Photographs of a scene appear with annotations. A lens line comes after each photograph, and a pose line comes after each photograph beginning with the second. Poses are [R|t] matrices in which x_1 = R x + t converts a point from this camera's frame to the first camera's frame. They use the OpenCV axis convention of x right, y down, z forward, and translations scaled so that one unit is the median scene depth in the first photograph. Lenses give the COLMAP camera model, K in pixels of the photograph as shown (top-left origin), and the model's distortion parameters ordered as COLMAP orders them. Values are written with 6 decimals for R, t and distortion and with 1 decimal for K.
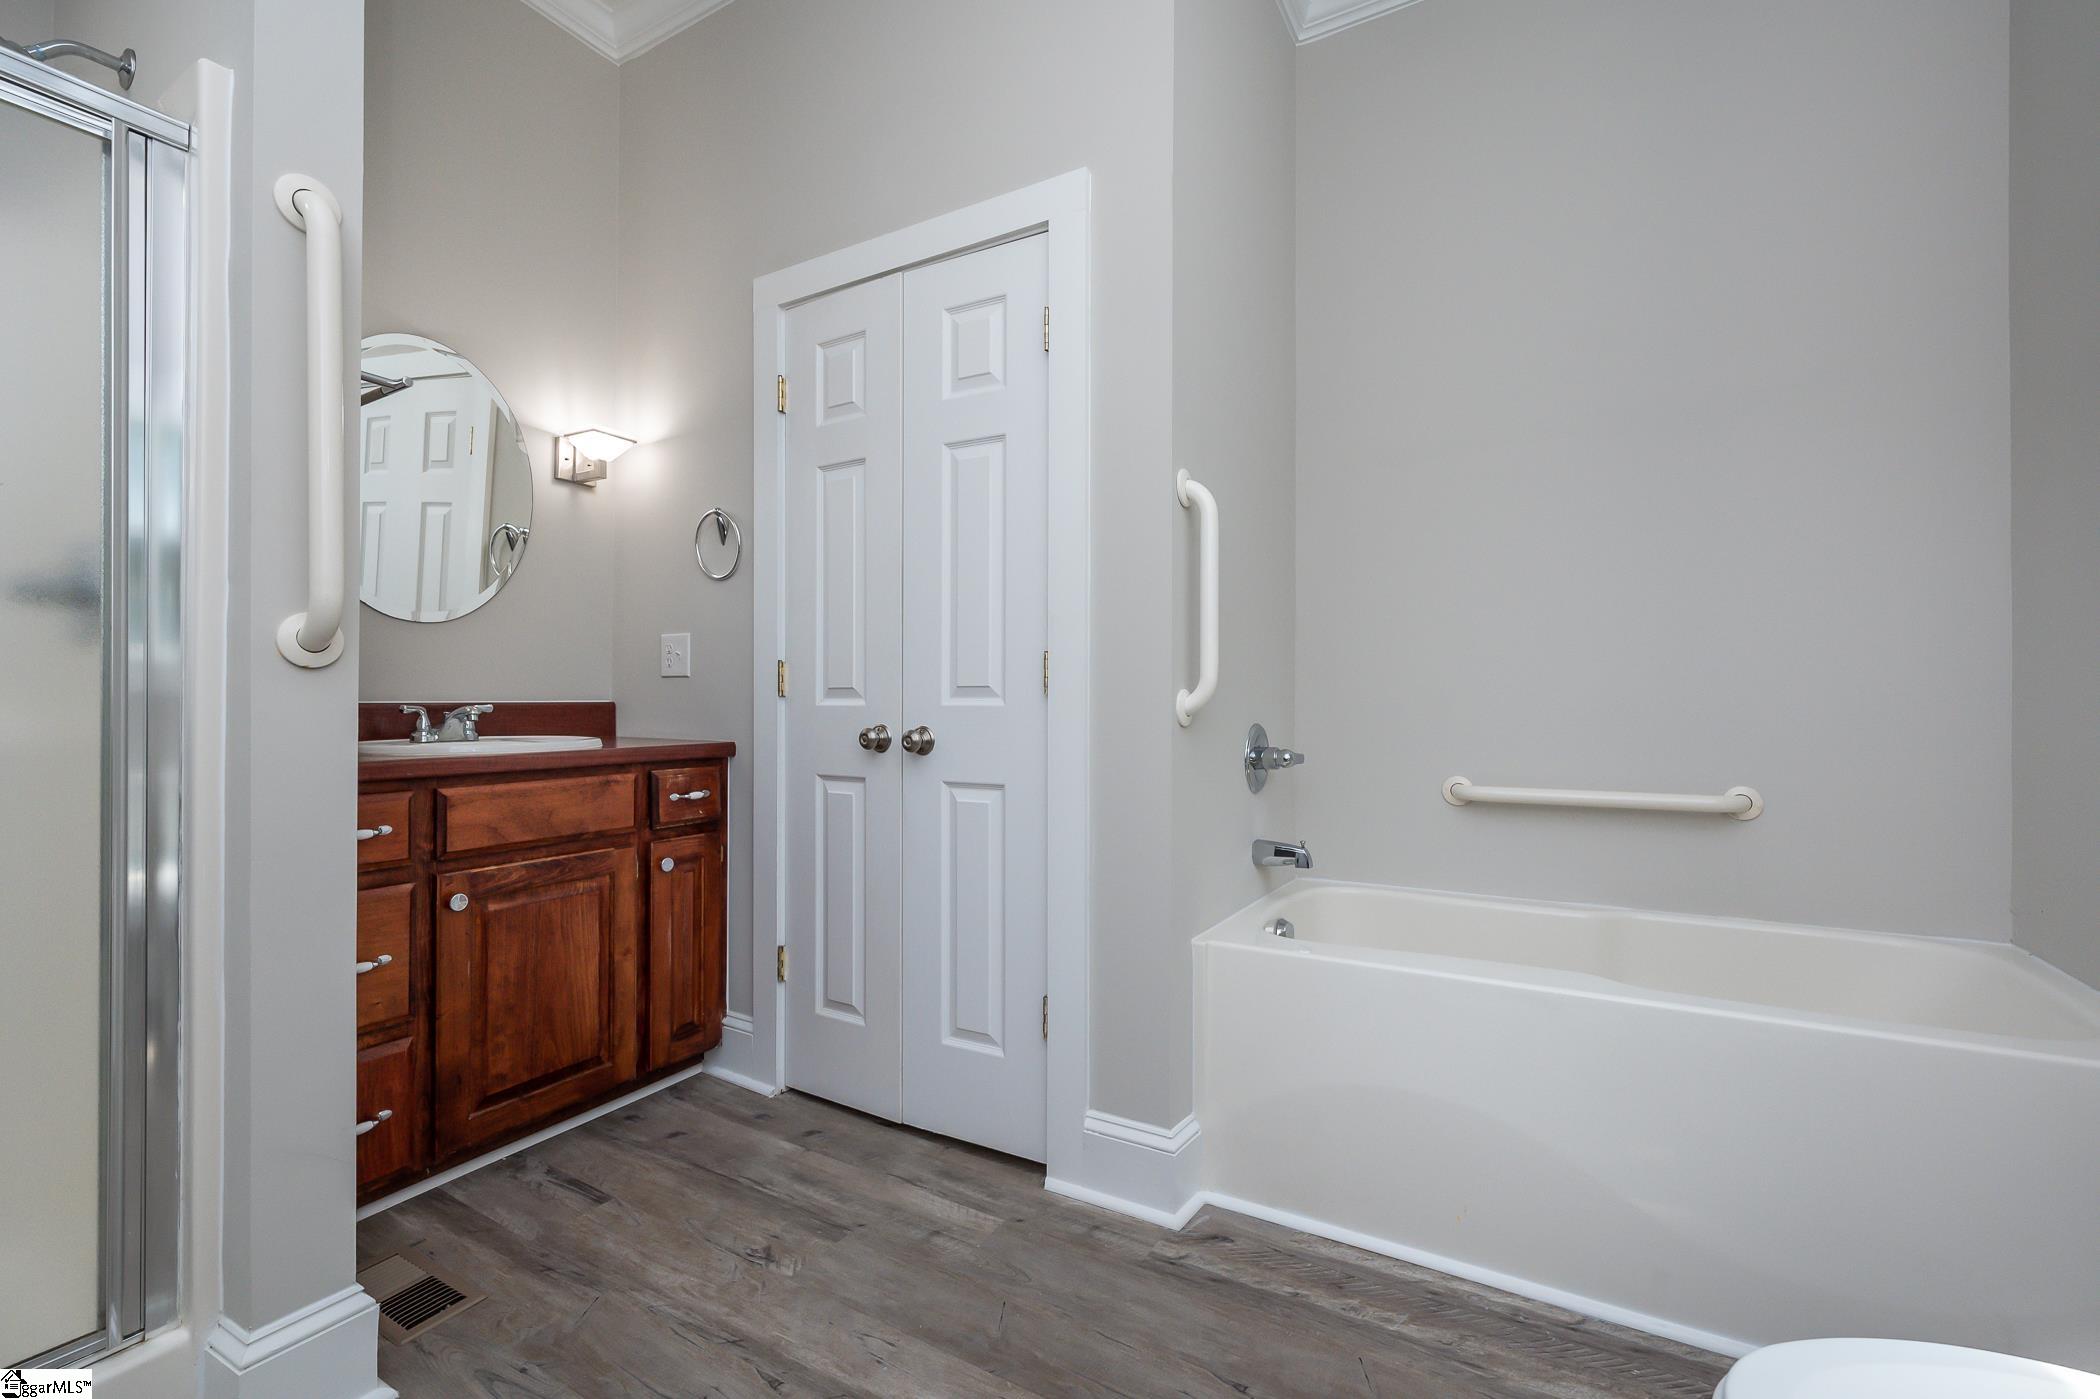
lens RADIAL K [[904.2, 0, 1047.2], [0, 904.2, 700.9], [0, 0, 1]] dist [-0.003604, -0.000349]
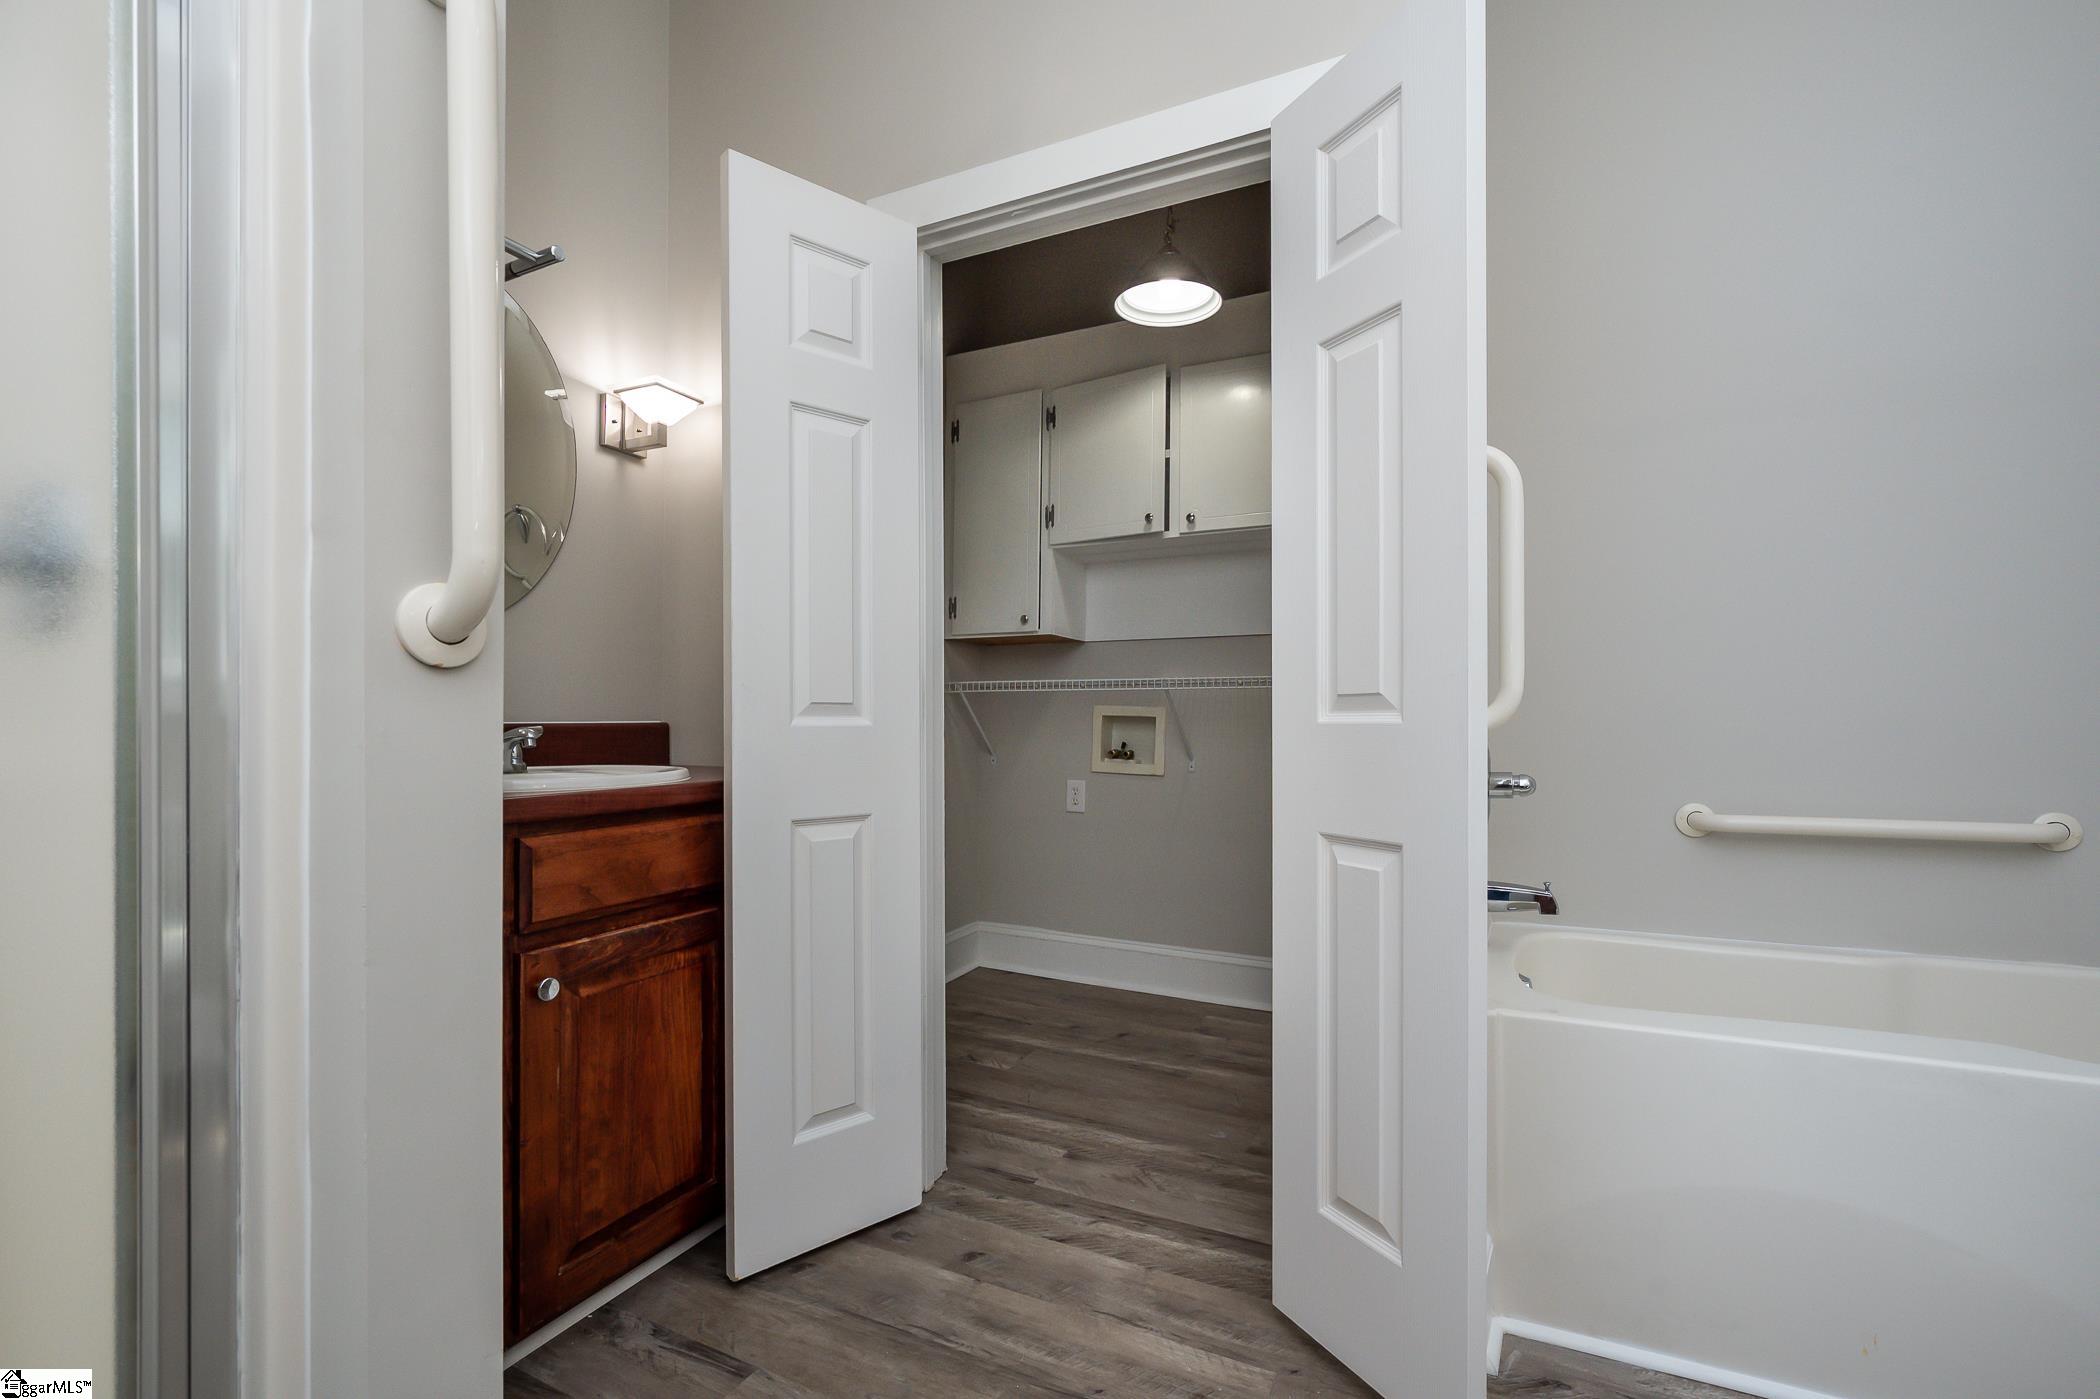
lens RADIAL K [[931.3, 0, 1057.4], [0, 931.3, 724.9], [0, 0, 1]] dist [-0.001642, -0.000325]
pose [[0.996756, -0.004249, 0.080373, -0.271905], [0.003988, 0.999986, 0.003408, 0.002458], [-0.080386, -0.003077, 0.996759, 0.183025]]
